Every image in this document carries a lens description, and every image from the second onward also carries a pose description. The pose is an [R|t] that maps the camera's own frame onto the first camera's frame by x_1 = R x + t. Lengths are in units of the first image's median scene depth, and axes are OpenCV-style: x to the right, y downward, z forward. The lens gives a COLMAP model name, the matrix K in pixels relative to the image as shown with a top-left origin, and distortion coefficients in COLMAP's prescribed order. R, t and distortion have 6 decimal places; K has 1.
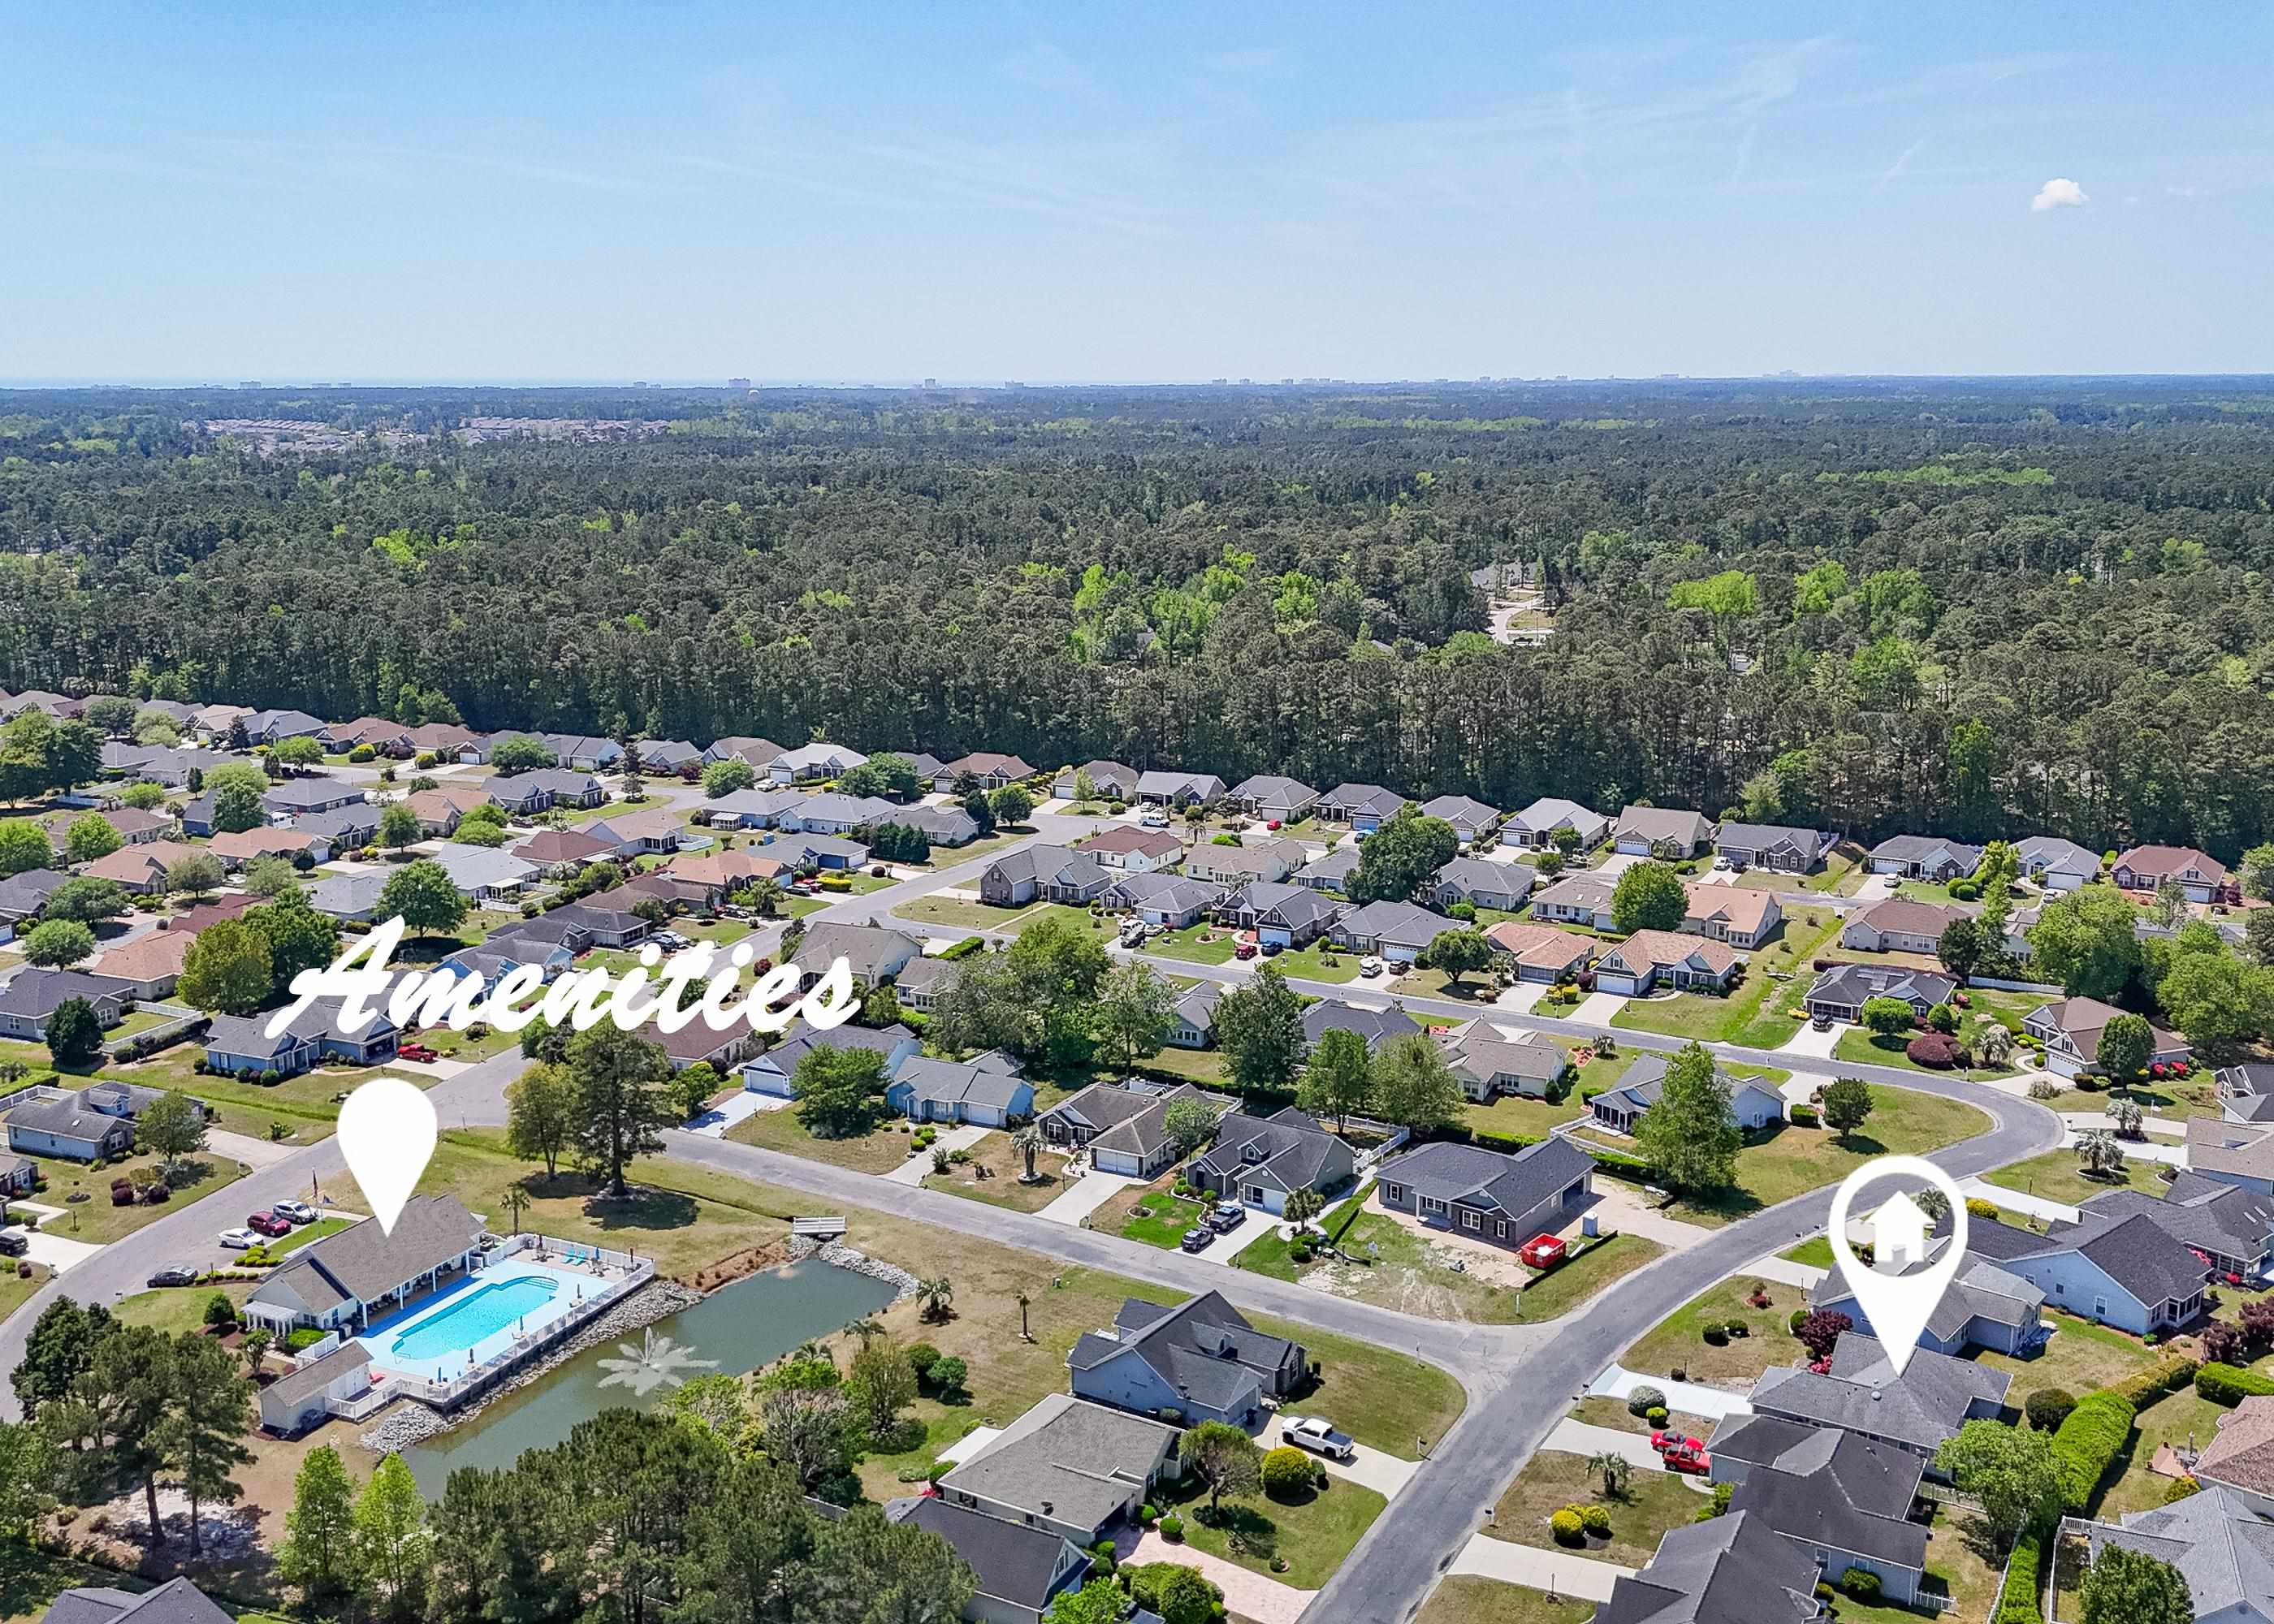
lens RADIAL K [[2130.5, 0, 1137.0], [0, 2130.5, 812.0], [0, 0, 1]] dist [0.177373, -0.355875]
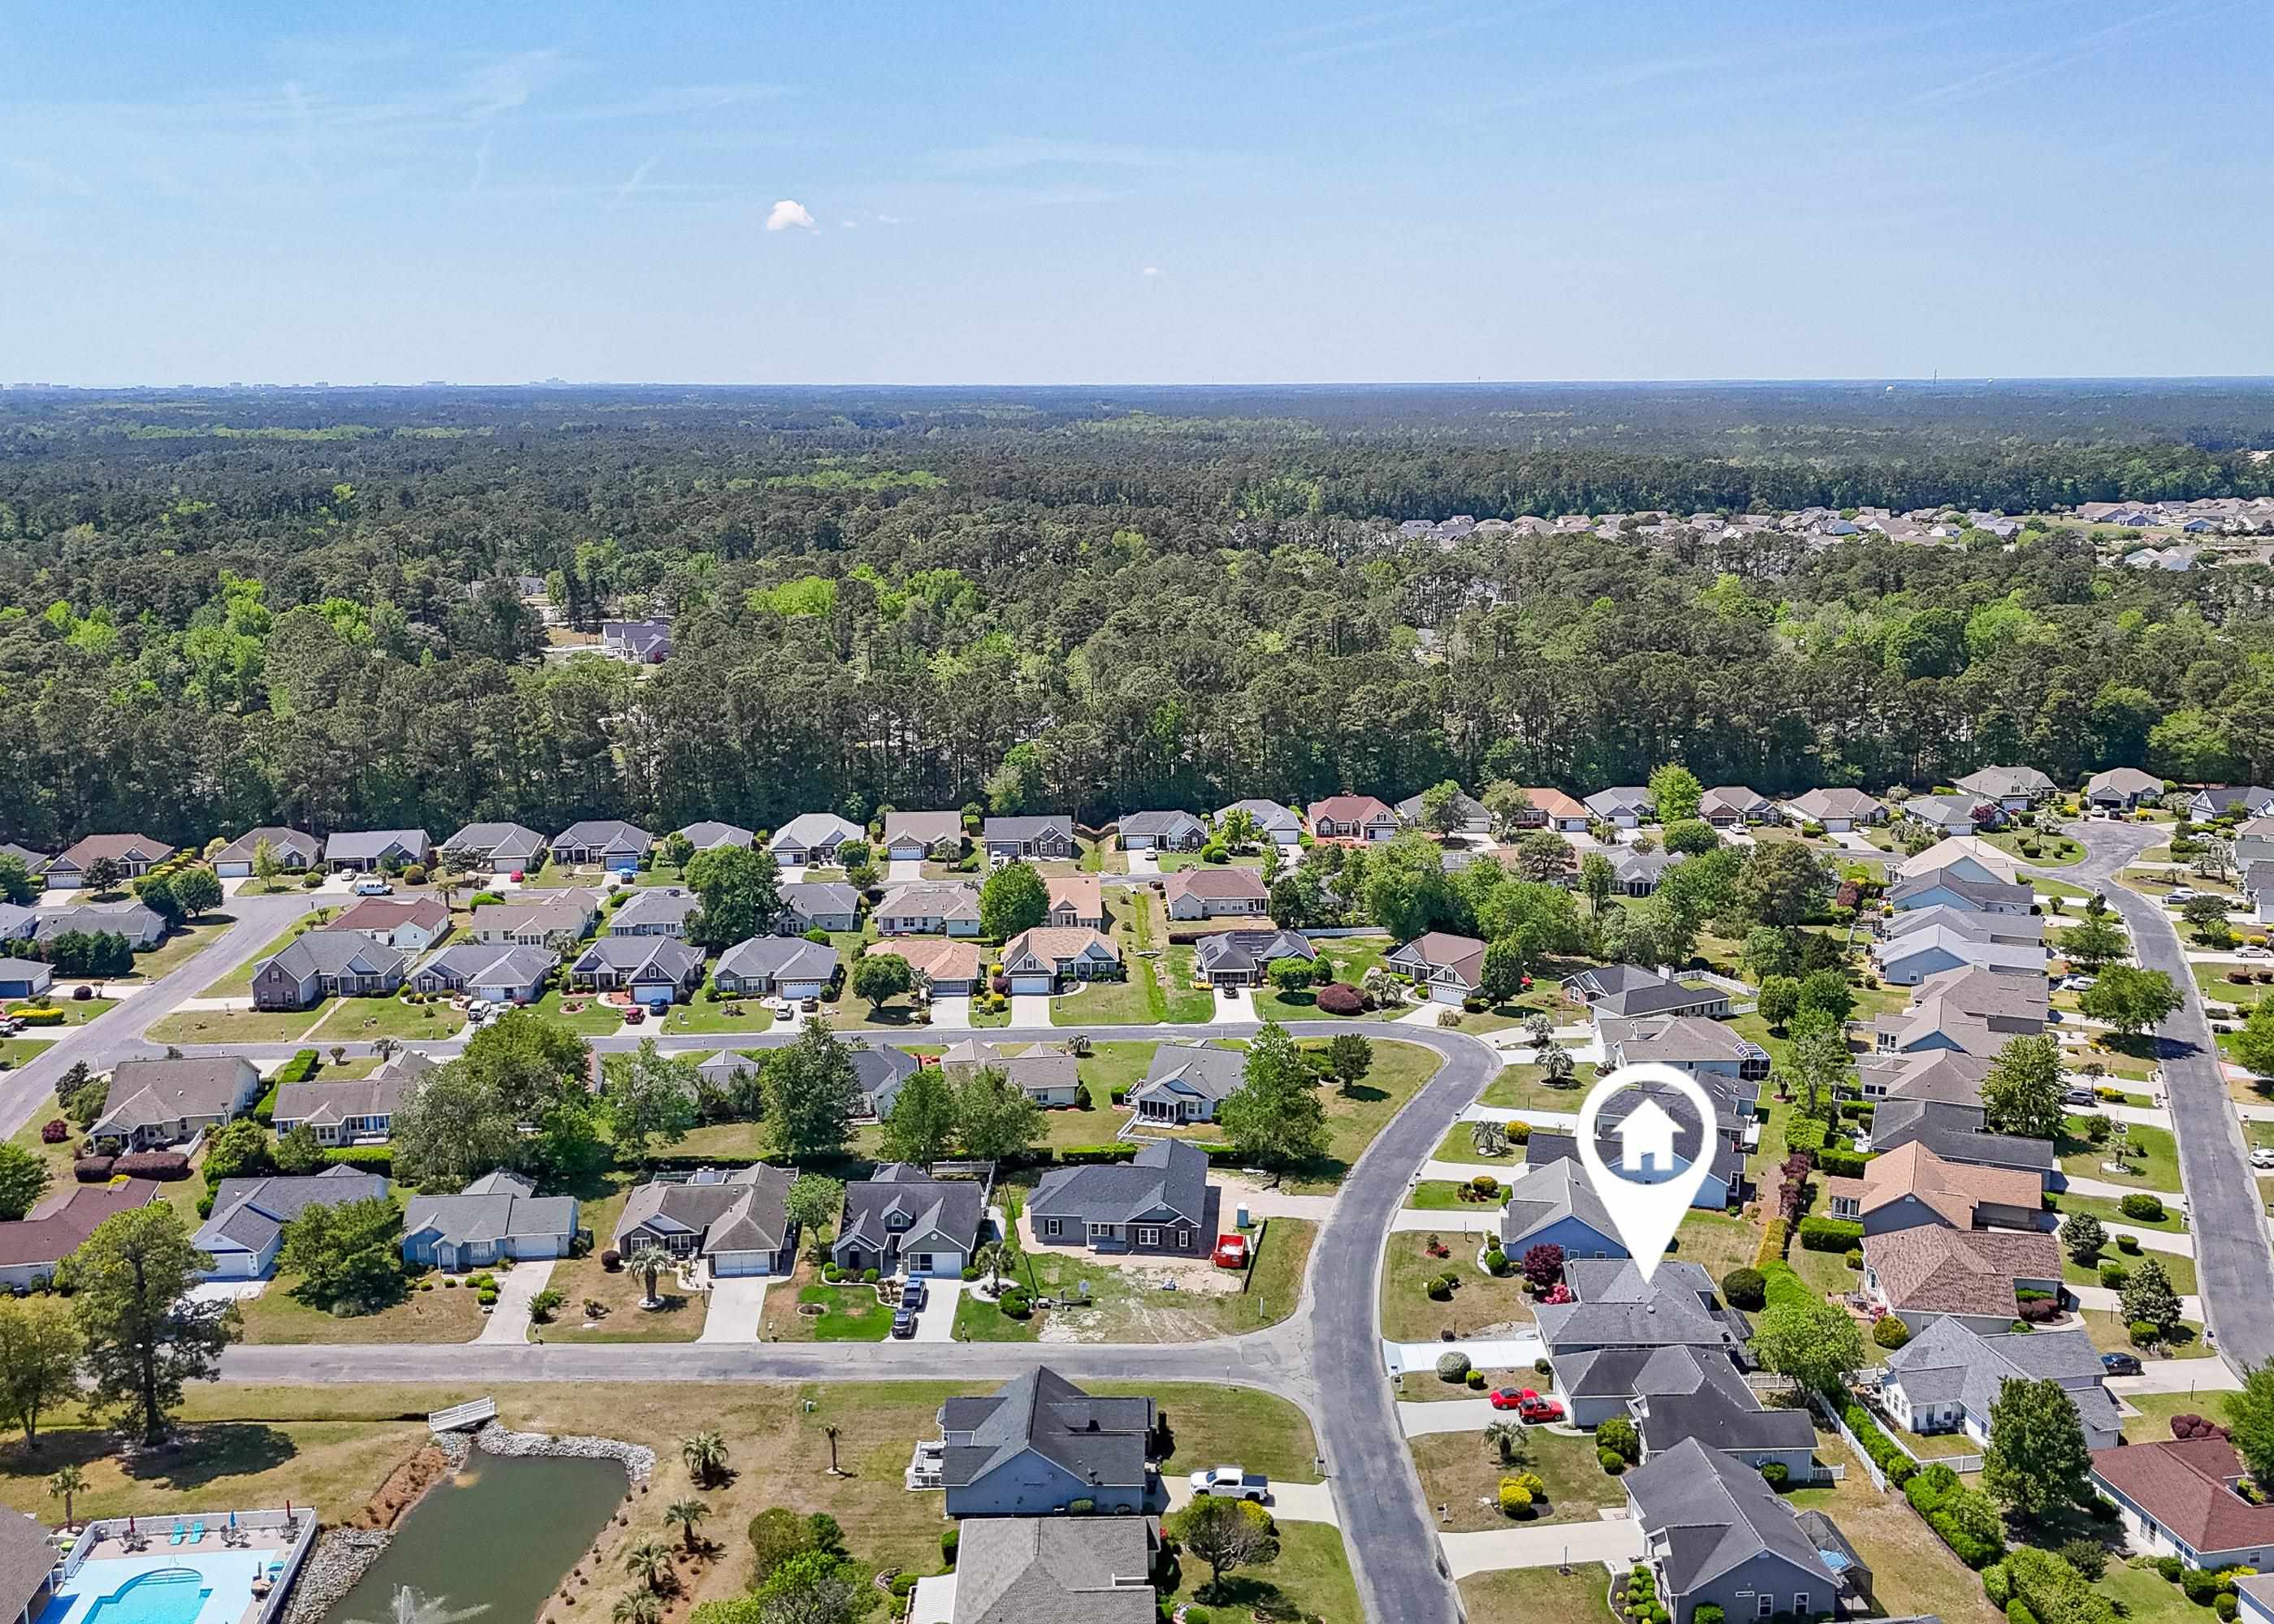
lens RADIAL K [[2142.9, 0, 1137.0], [0, 2142.9, 812.0], [0, 0, 1]] dist [0.156155, -0.331061]
pose [[0.852958, -0.108477, 0.510584, -0.236333], [0.110688, 0.993511, 0.026167, -0.021148], [-0.510109, 0.034197, 0.859430, 0.106962]]
